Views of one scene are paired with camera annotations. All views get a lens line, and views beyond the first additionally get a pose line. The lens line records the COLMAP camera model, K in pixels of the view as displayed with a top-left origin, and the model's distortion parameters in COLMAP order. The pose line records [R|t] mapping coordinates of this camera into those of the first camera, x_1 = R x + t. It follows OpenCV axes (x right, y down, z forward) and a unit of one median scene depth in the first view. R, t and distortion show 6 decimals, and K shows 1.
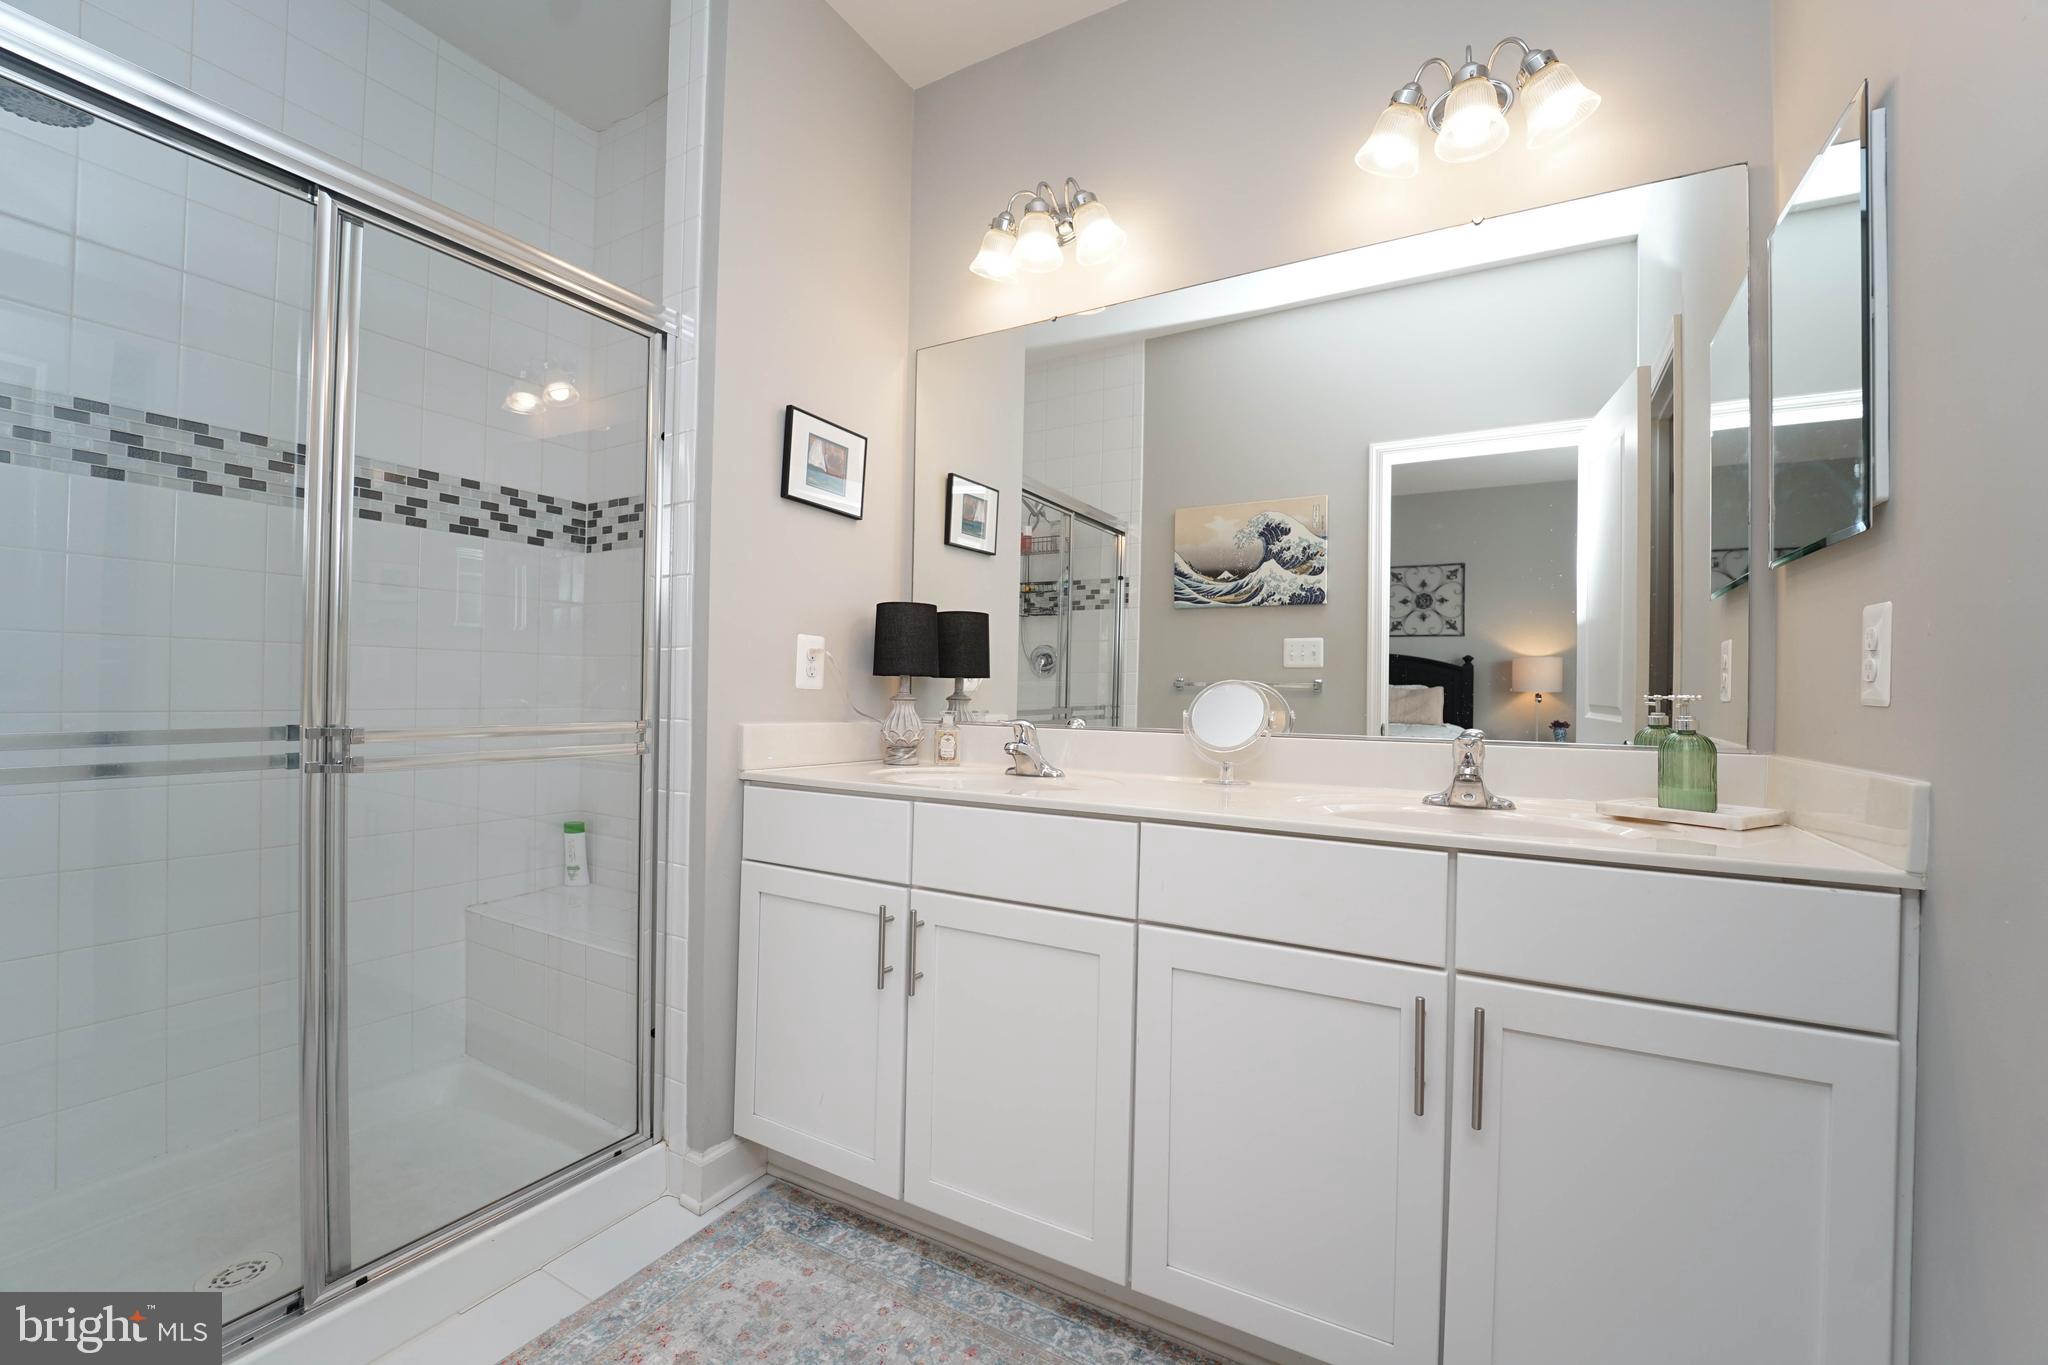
lens RADIAL K [[834.7, 0, 1031.3], [0, 834.7, 690.1], [0, 0, 1]] dist [-0.018662, 0.000222]
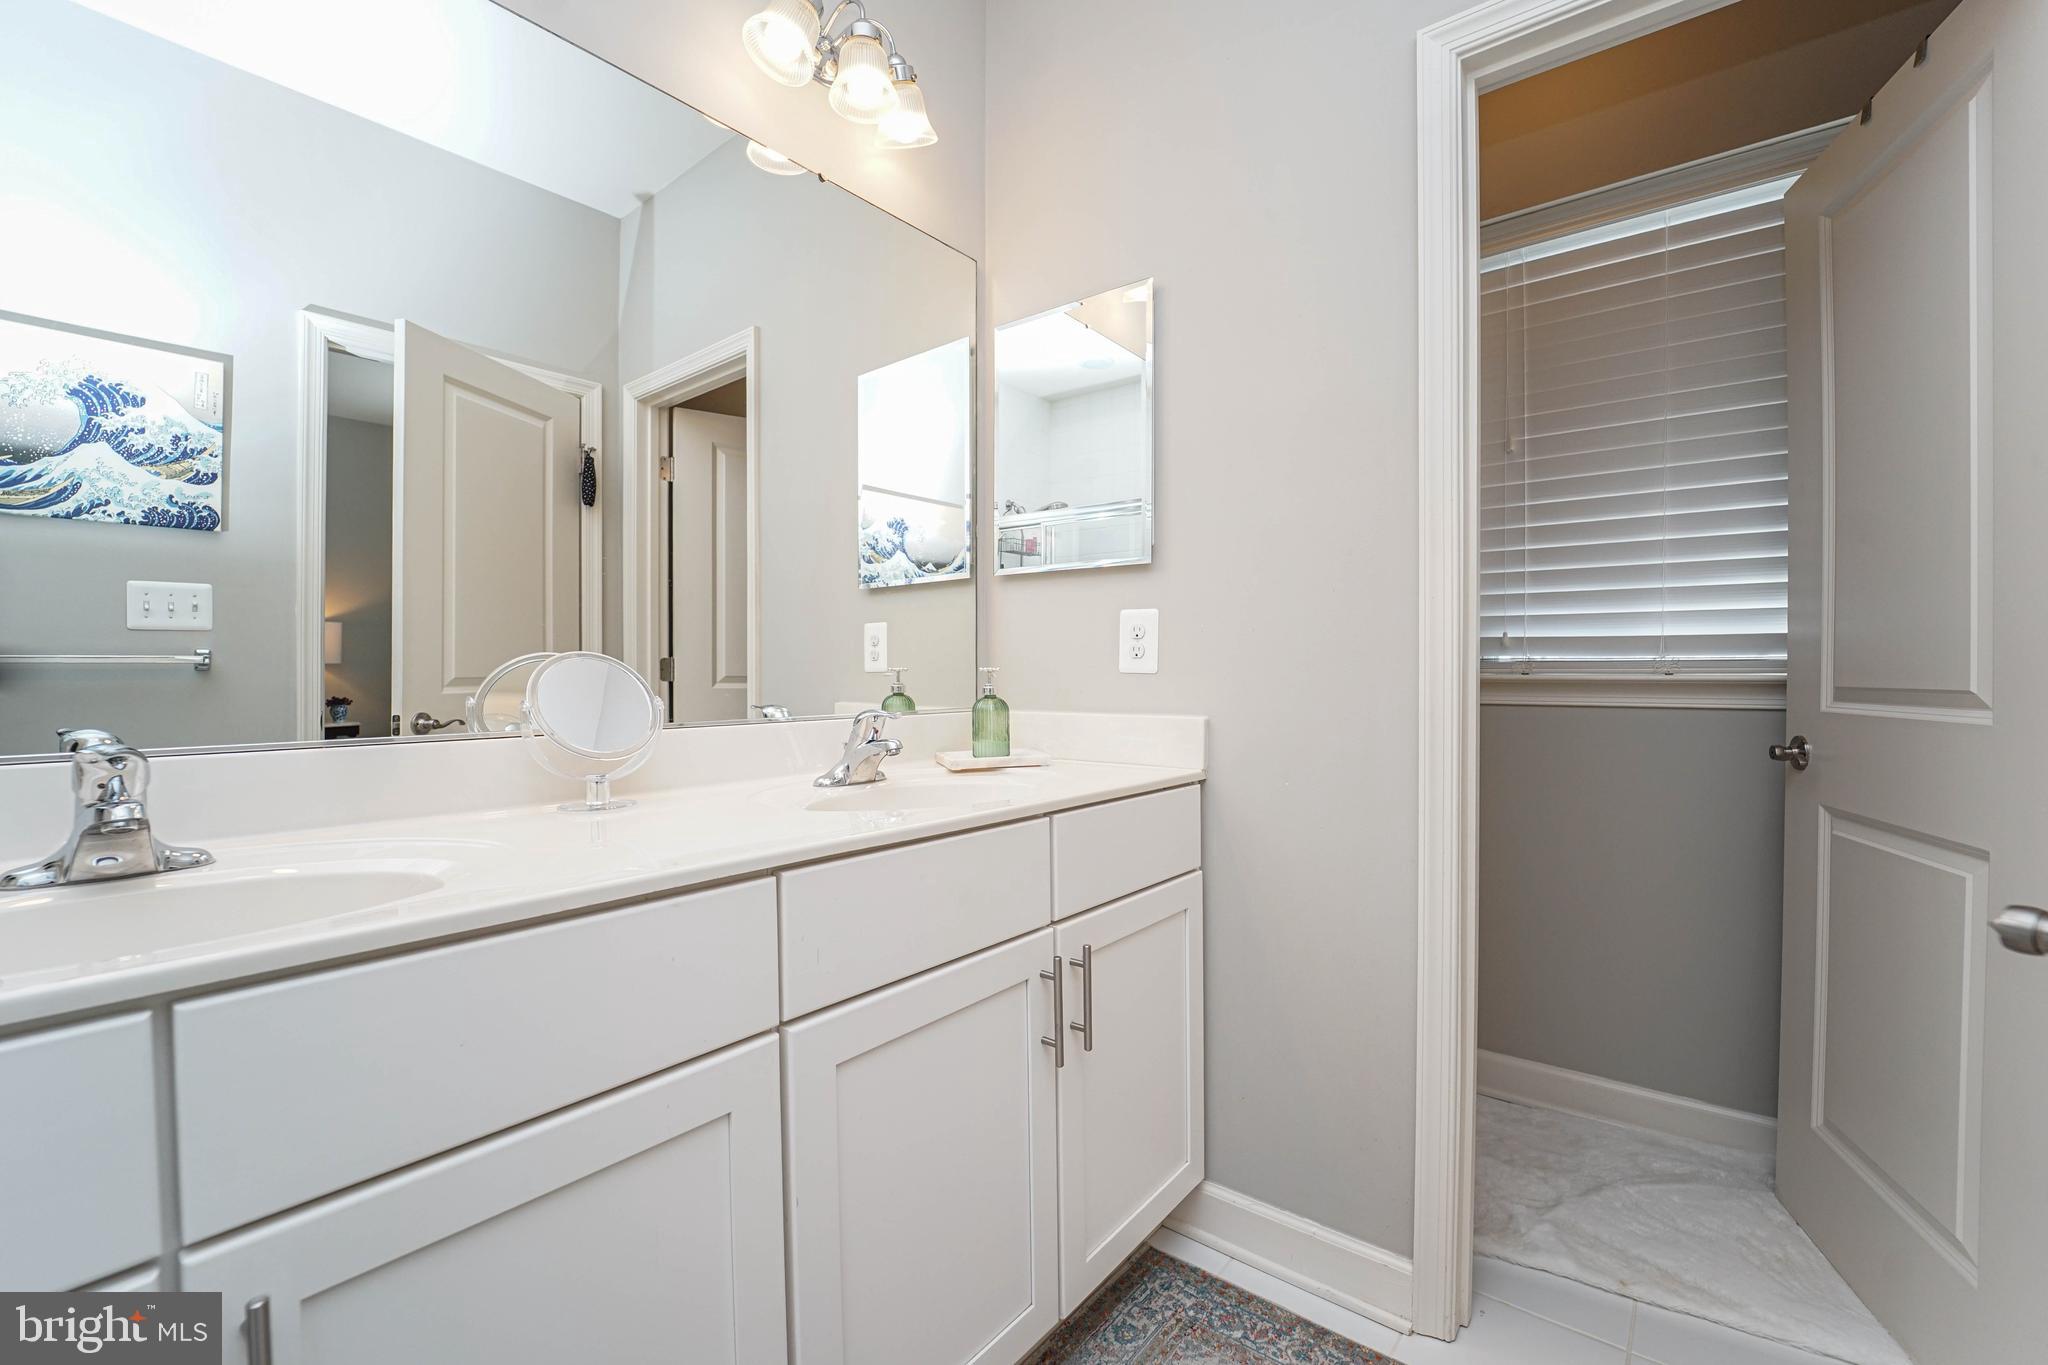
lens RADIAL K [[882.2, 0, 1030.8], [0, 882.2, 676.8], [0, 0, 1]] dist [-0.054046, 0.015761]
pose [[0.156827, -0.026357, 0.987274, -0.196050], [0.006756, 0.999649, 0.025614, -0.004120], [-0.987603, 0.002653, 0.156950, 0.270431]]
